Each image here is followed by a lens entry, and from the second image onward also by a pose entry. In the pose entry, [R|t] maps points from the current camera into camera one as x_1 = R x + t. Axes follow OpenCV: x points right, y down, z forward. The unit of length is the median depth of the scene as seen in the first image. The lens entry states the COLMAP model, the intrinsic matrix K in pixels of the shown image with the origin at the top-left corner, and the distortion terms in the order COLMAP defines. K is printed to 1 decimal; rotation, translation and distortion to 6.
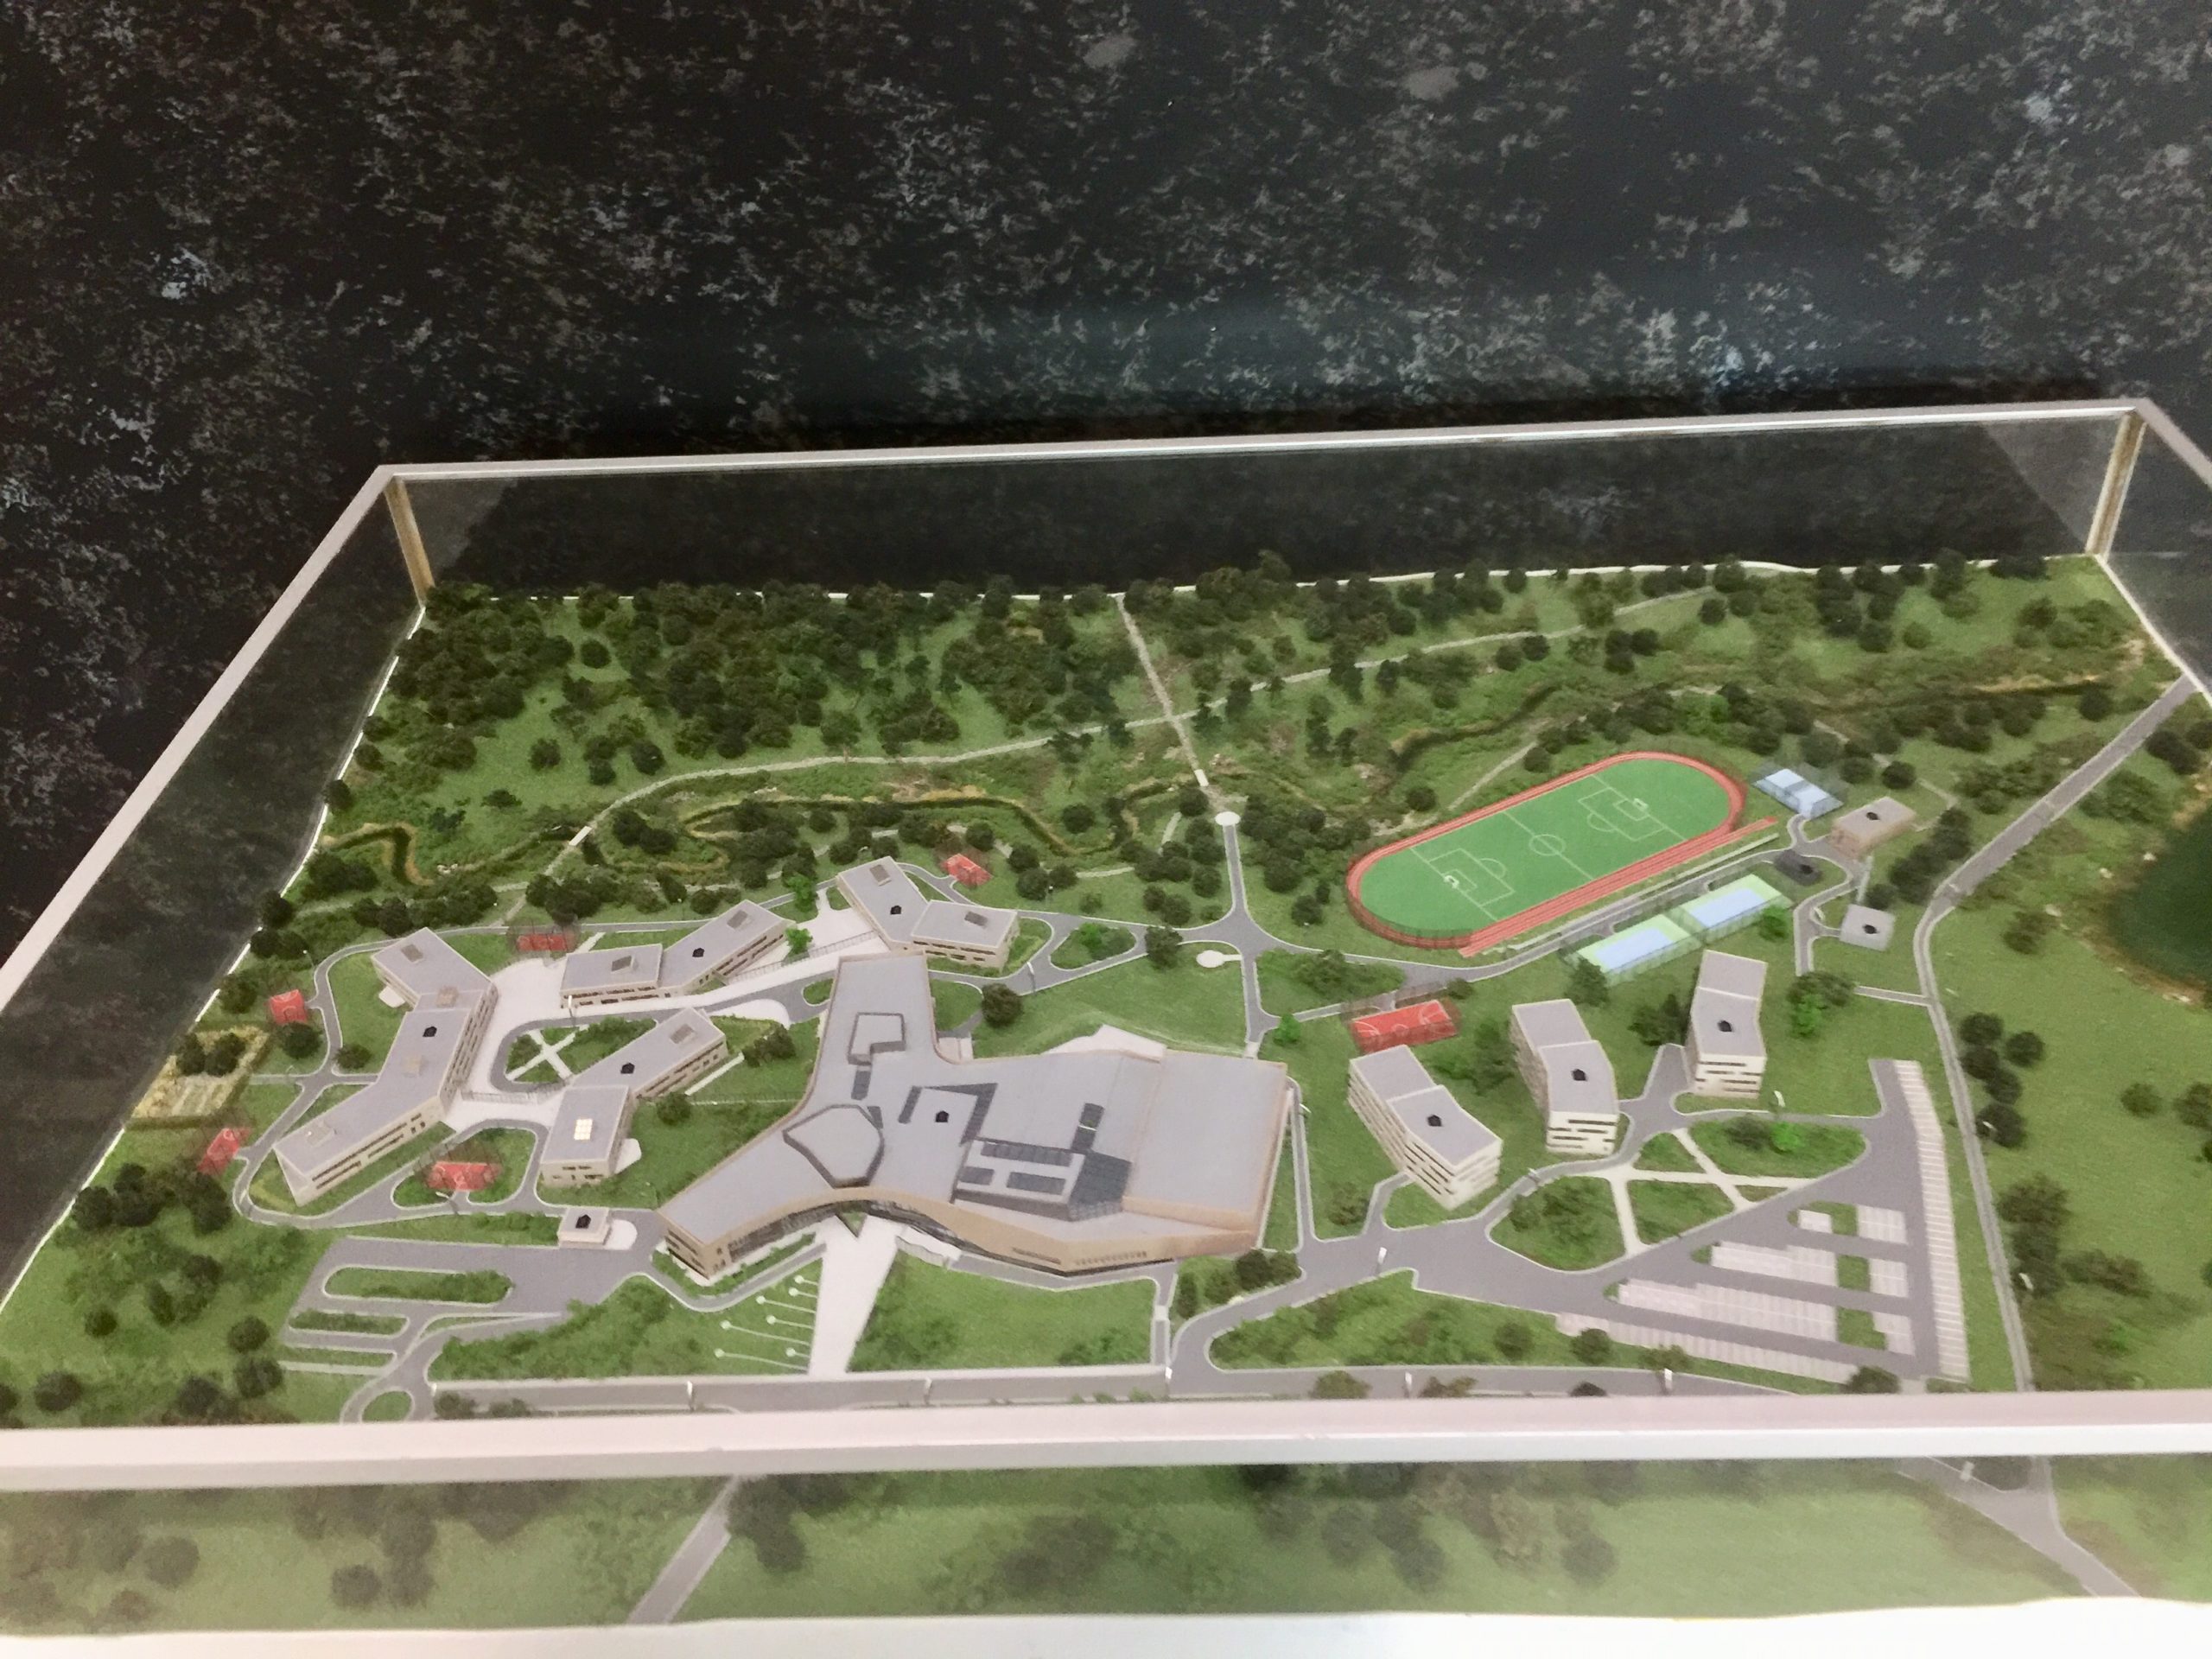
lens RADIAL K [[1899.2, 0, 1123.7], [0, 1899.2, 829.6], [0, 0, 1]] dist [0.072414, -0.096743]
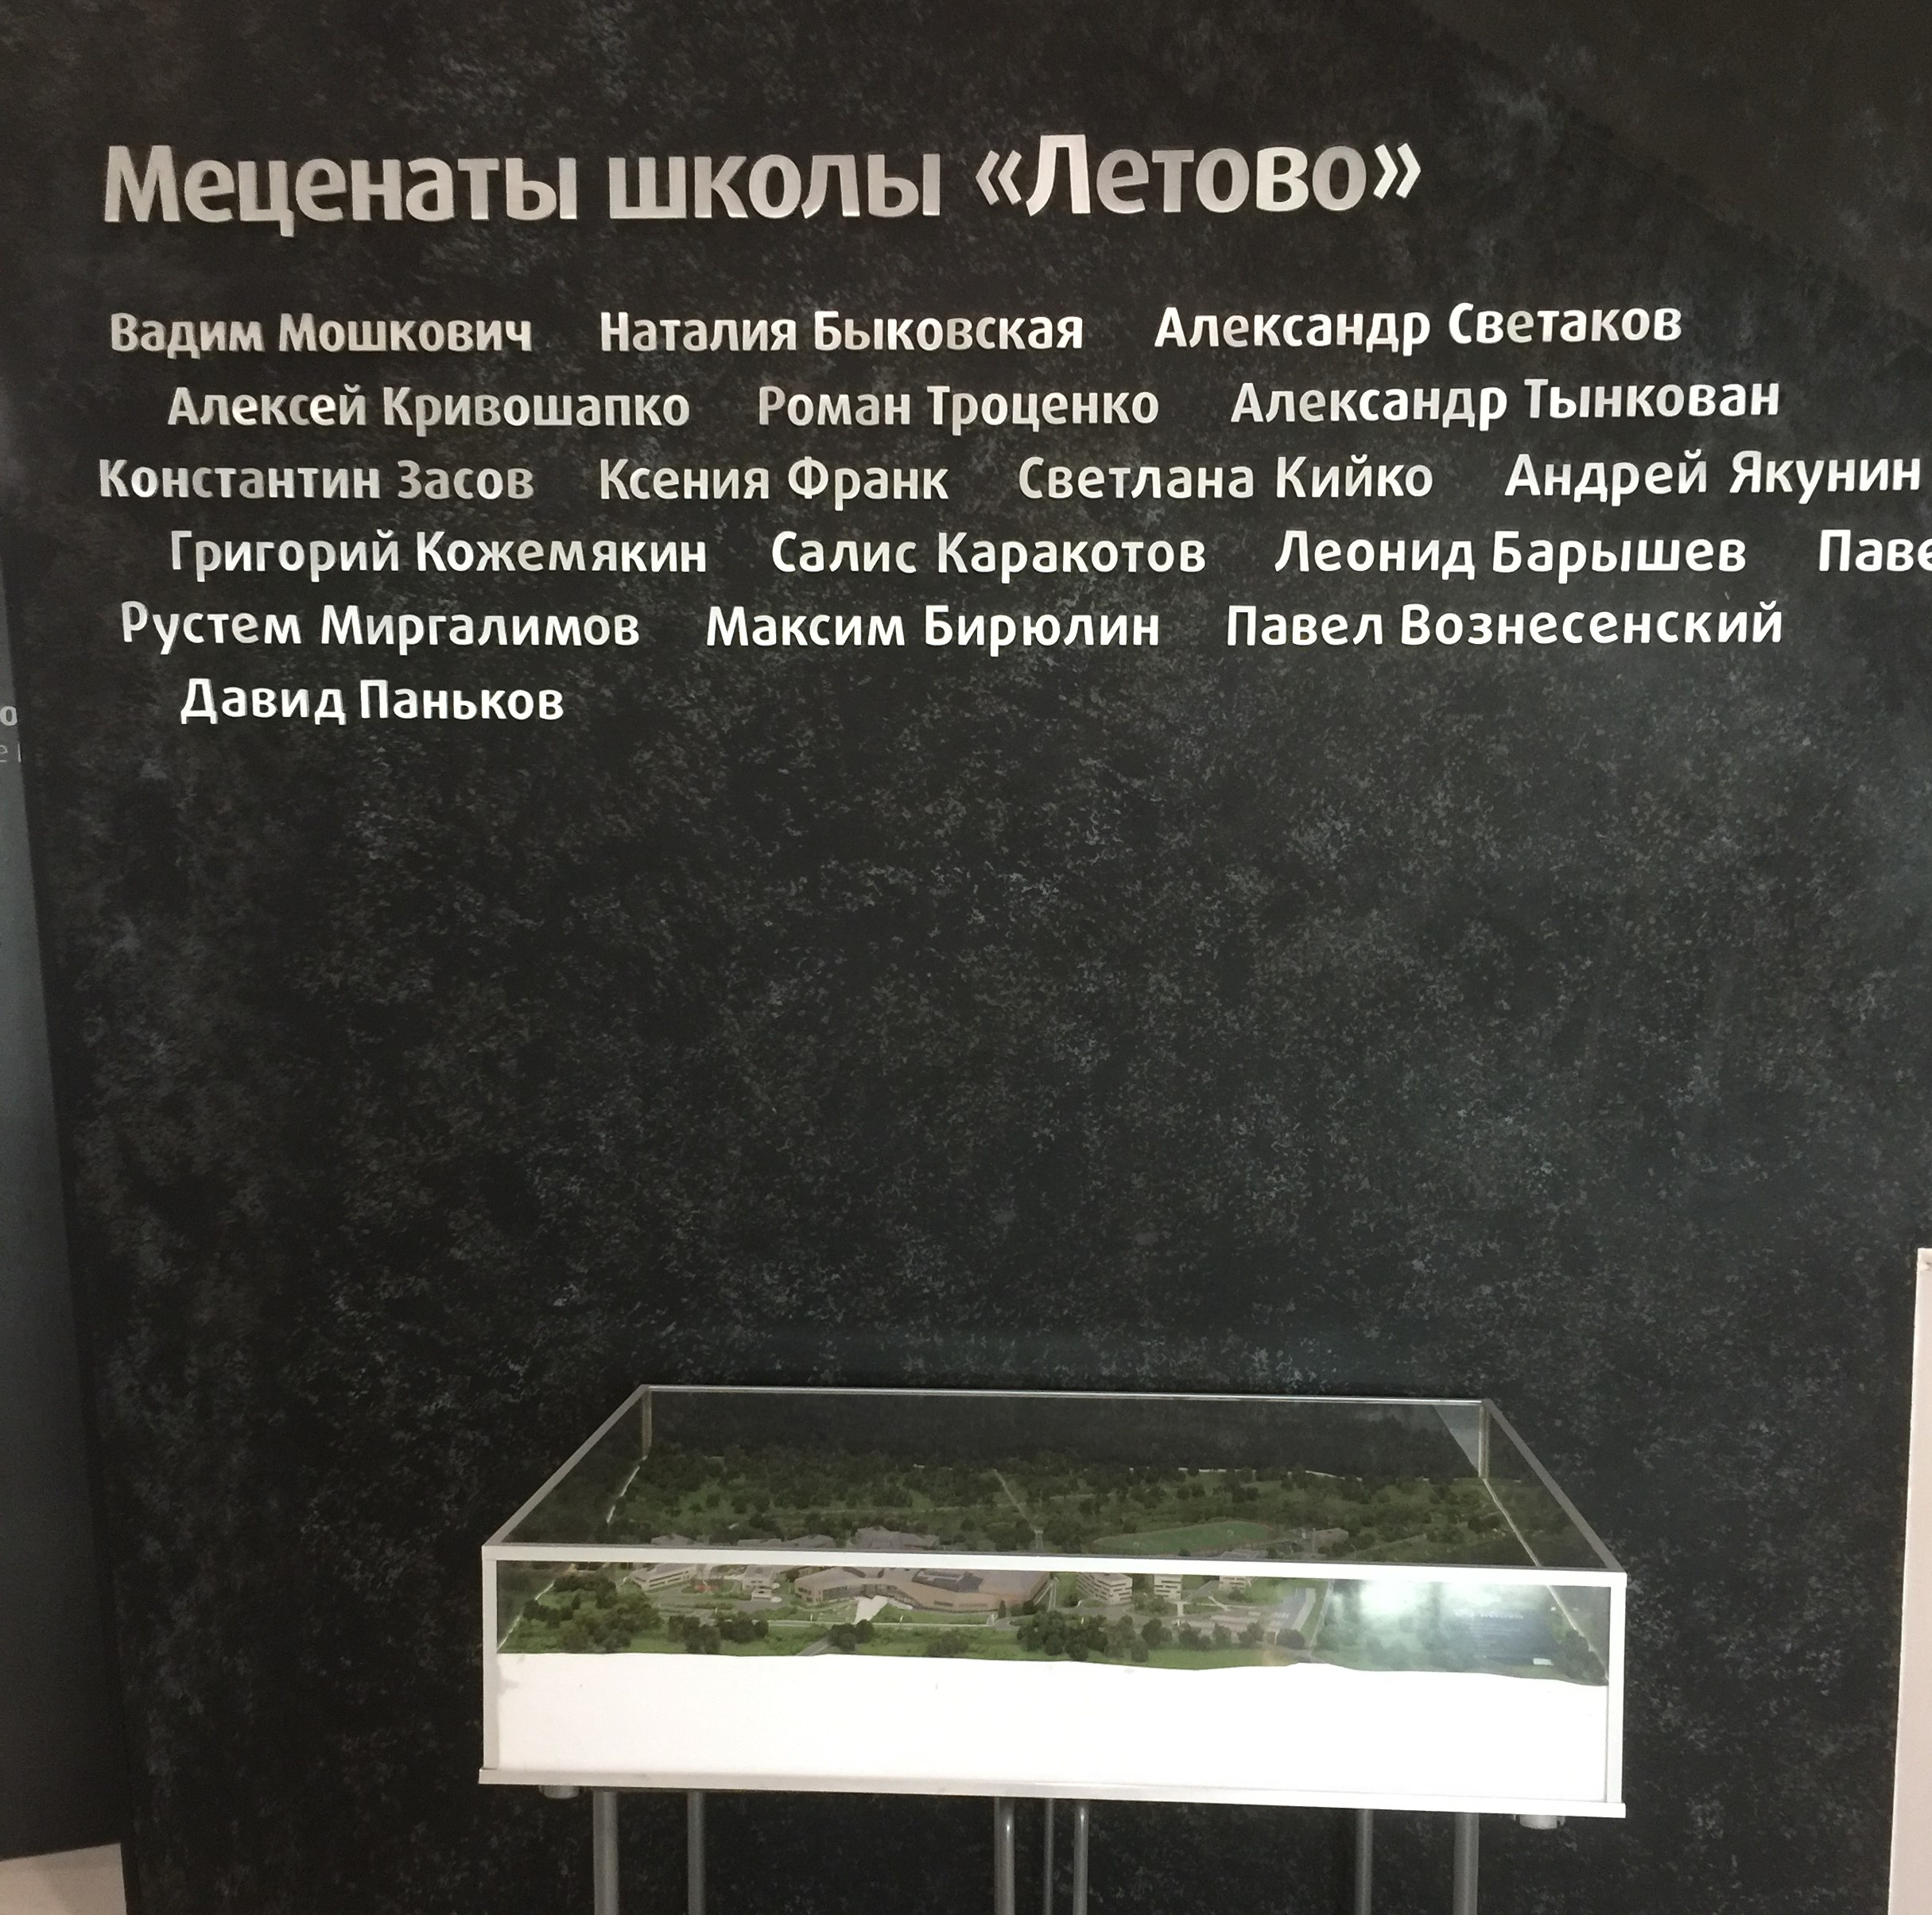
lens RADIAL K [[2220.9, 0, 967.2], [0, 2220.9, 955.9], [0, 0, 1]] dist [0.008436, 0.000000]
pose [[0.997508, 0.049845, -0.049942, 0.060782], [-0.069433, 0.819386, -0.569022, 0.794648], [0.012558, 0.571071, 0.820805, -1.264624]]
